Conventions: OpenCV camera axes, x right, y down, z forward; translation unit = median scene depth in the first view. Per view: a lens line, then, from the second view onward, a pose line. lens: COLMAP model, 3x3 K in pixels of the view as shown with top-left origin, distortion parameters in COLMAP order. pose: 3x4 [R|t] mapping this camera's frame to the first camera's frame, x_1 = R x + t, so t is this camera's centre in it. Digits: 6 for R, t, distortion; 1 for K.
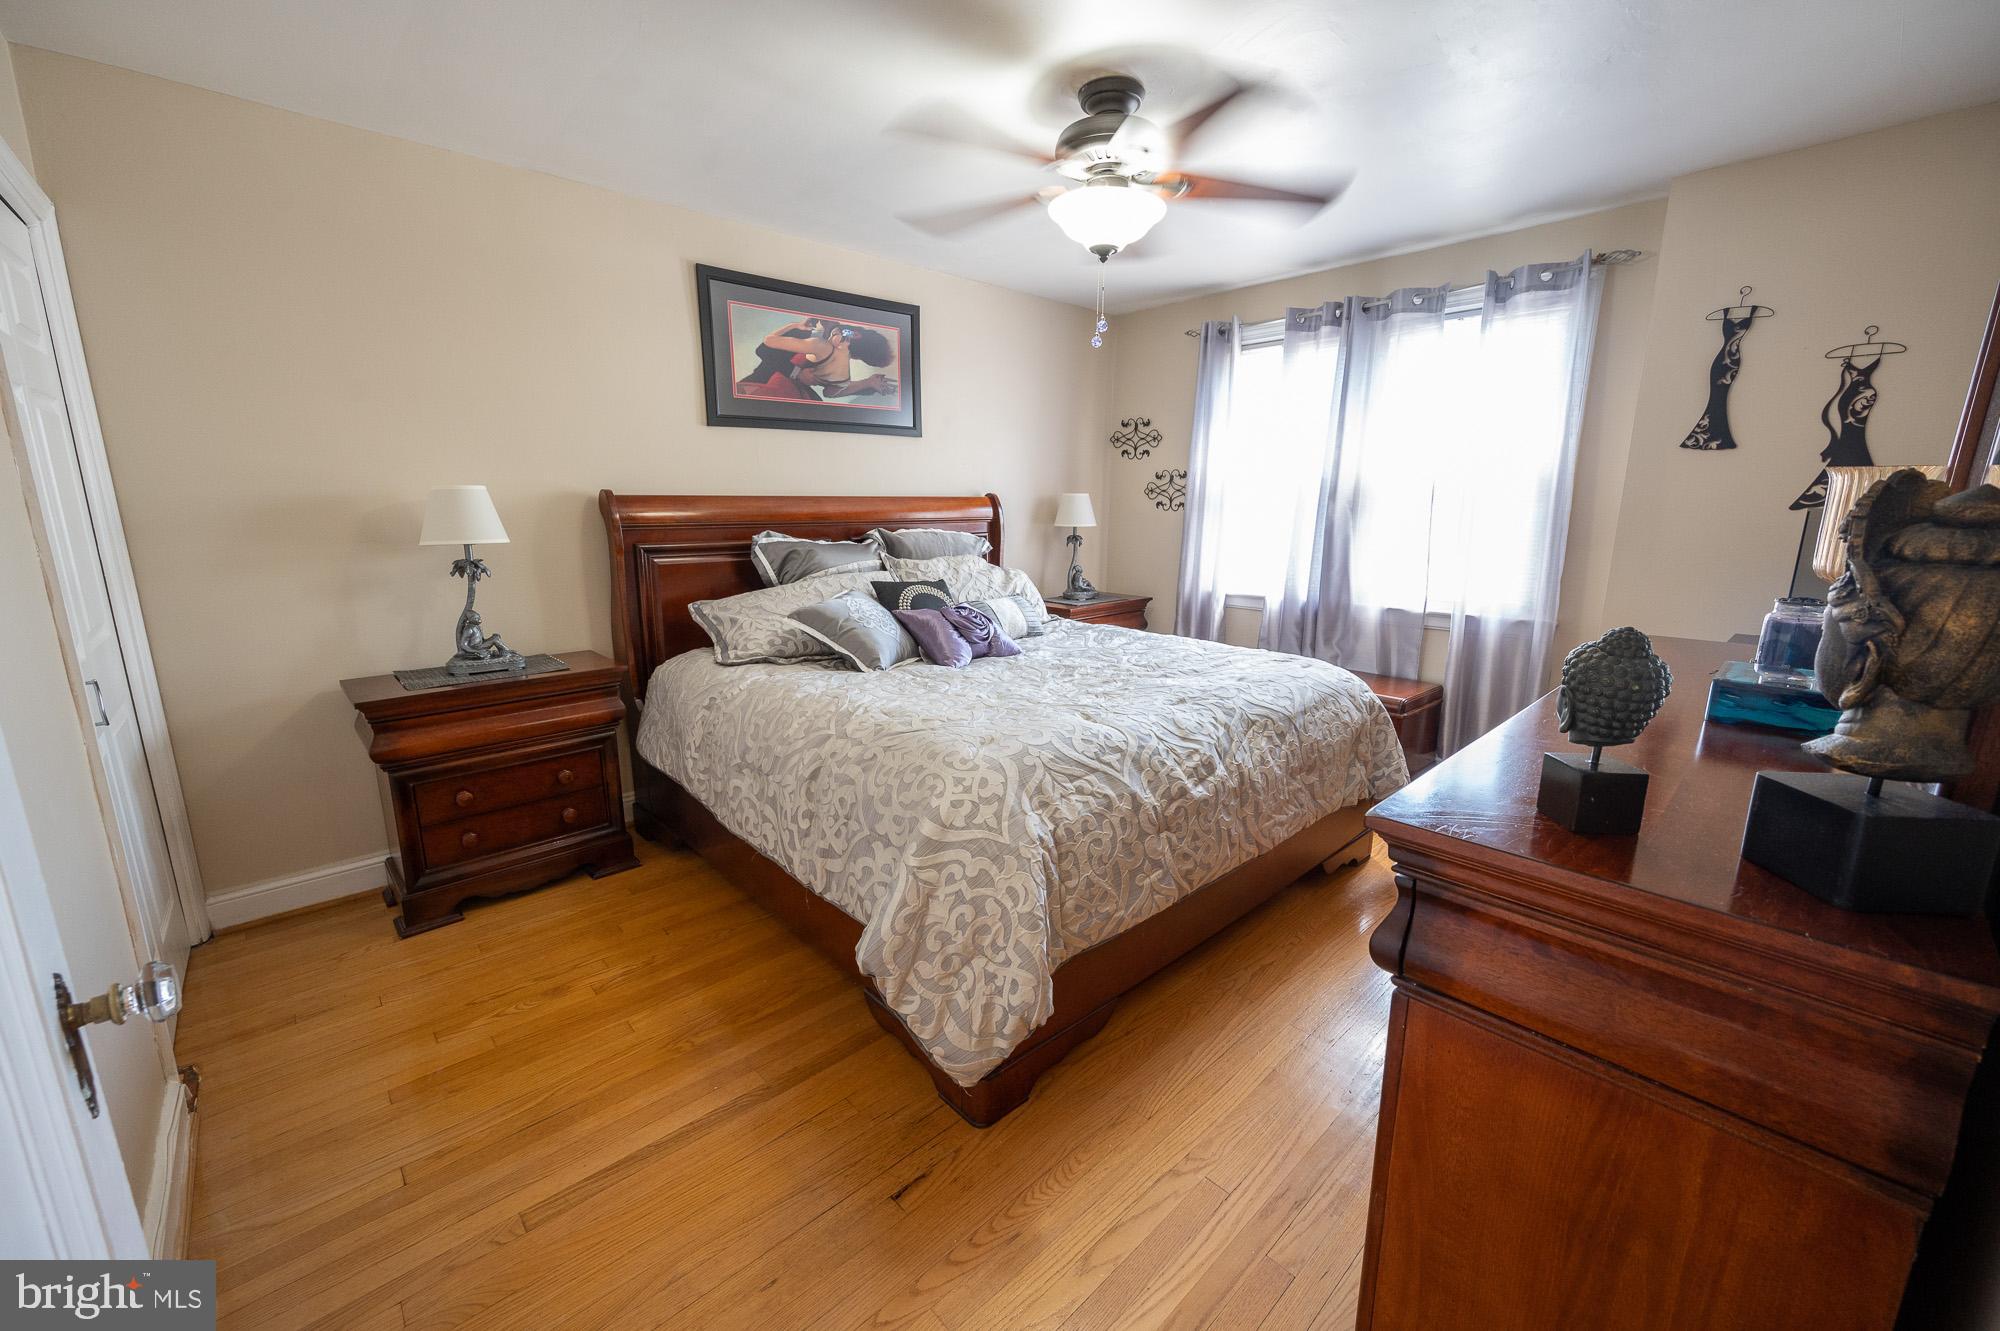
lens RADIAL K [[790.4, 0, 1003.9], [0, 790.4, 661.8], [0, 0, 1]] dist [-0.001454, 0.000833]
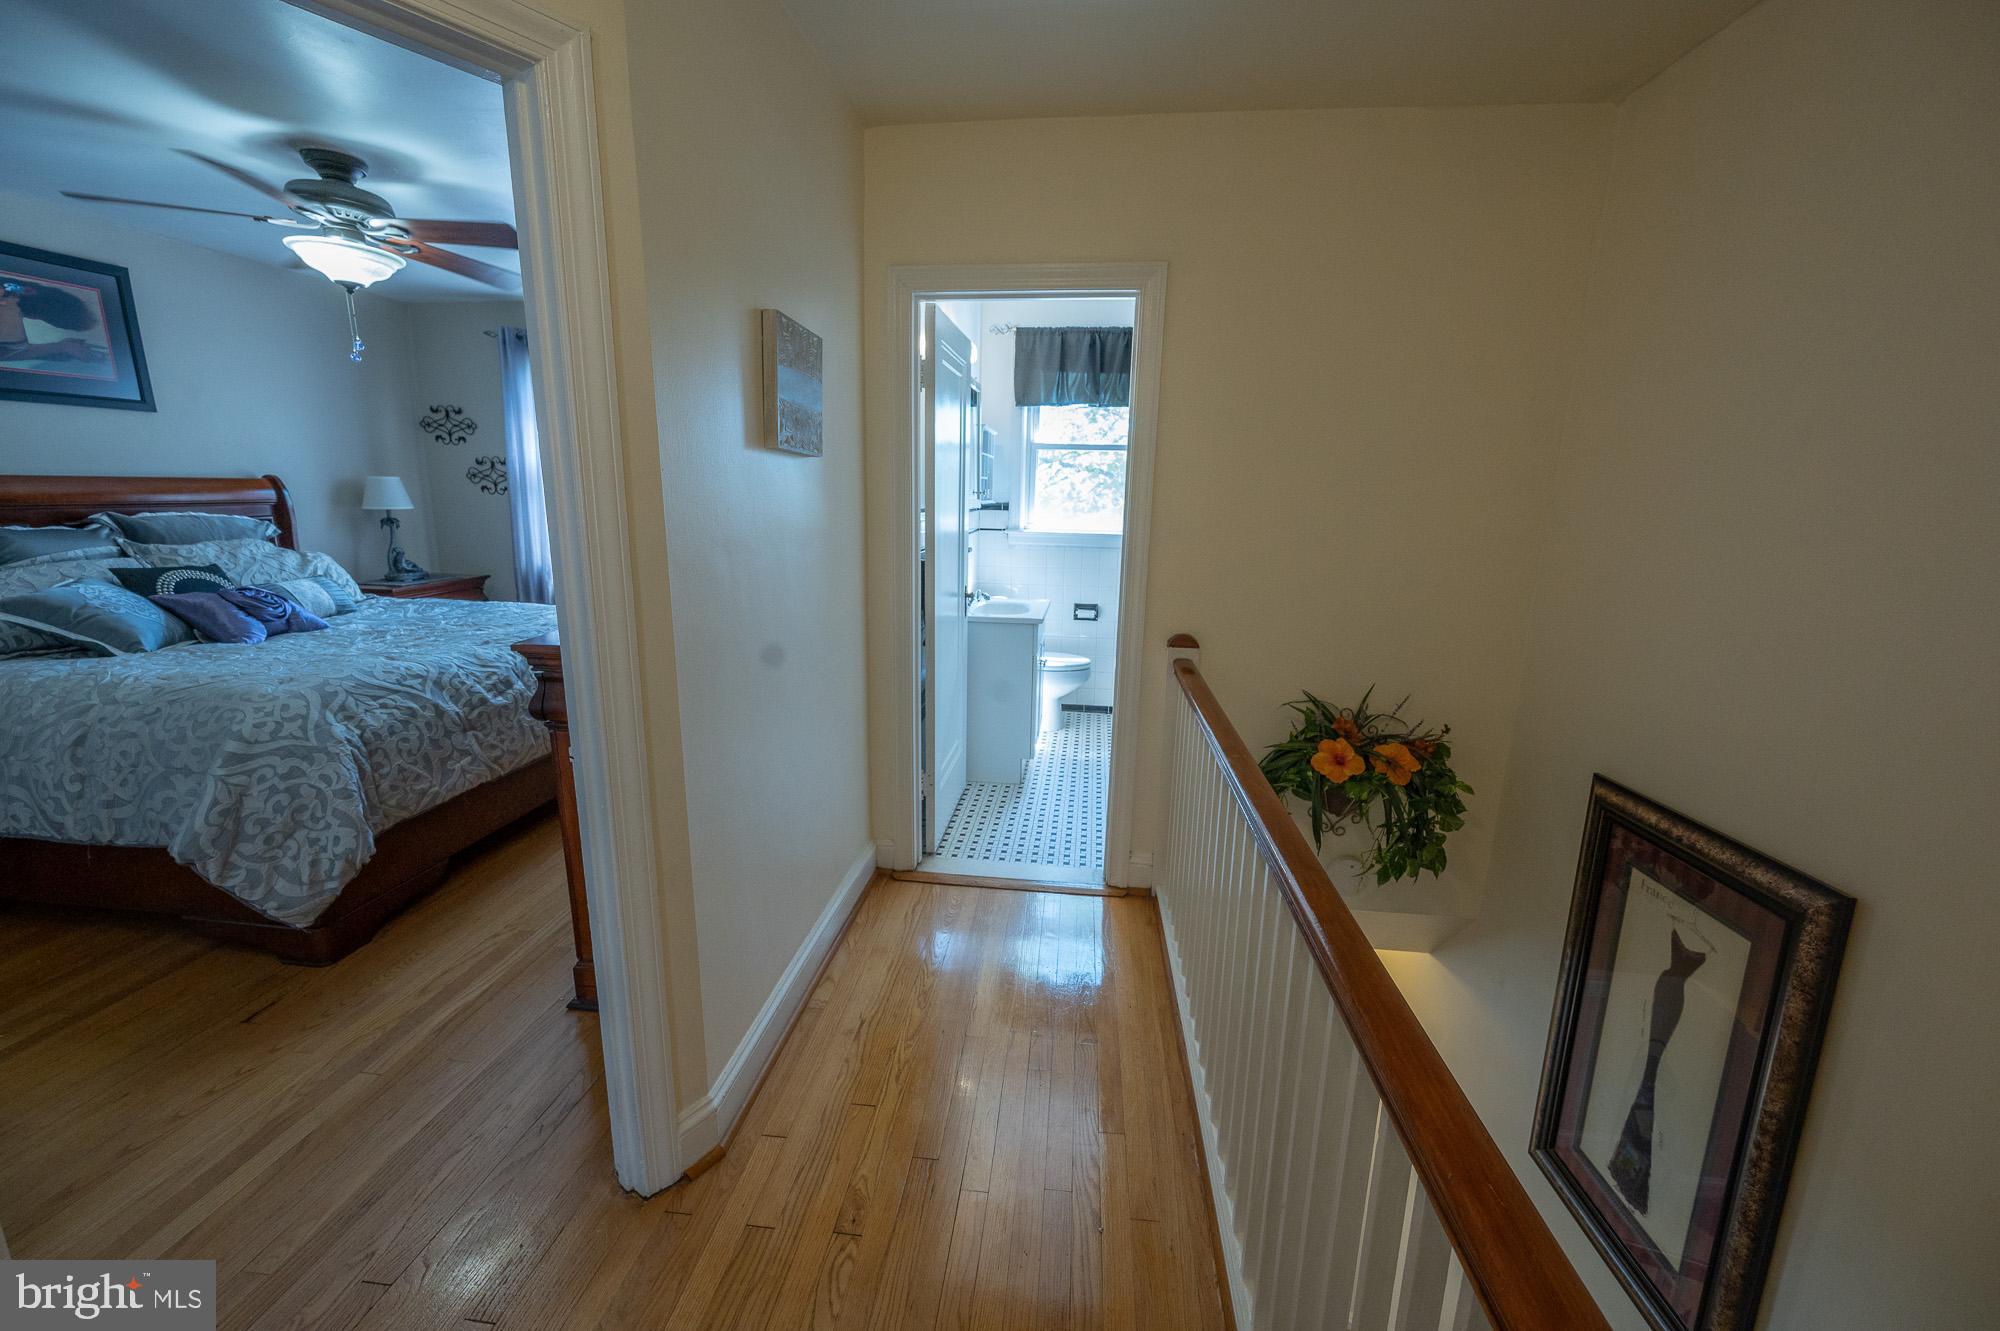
lens RADIAL K [[790.4, 0, 1003.9], [0, 790.4, 661.8], [0, 0, 1]] dist [-0.001454, 0.000833]
pose [[0.760855, -0.126477, 0.636477, 0.047397], [0.112184, 0.991691, 0.062956, 0.109135], [-0.639151, 0.023502, 0.768722, -0.637308]]
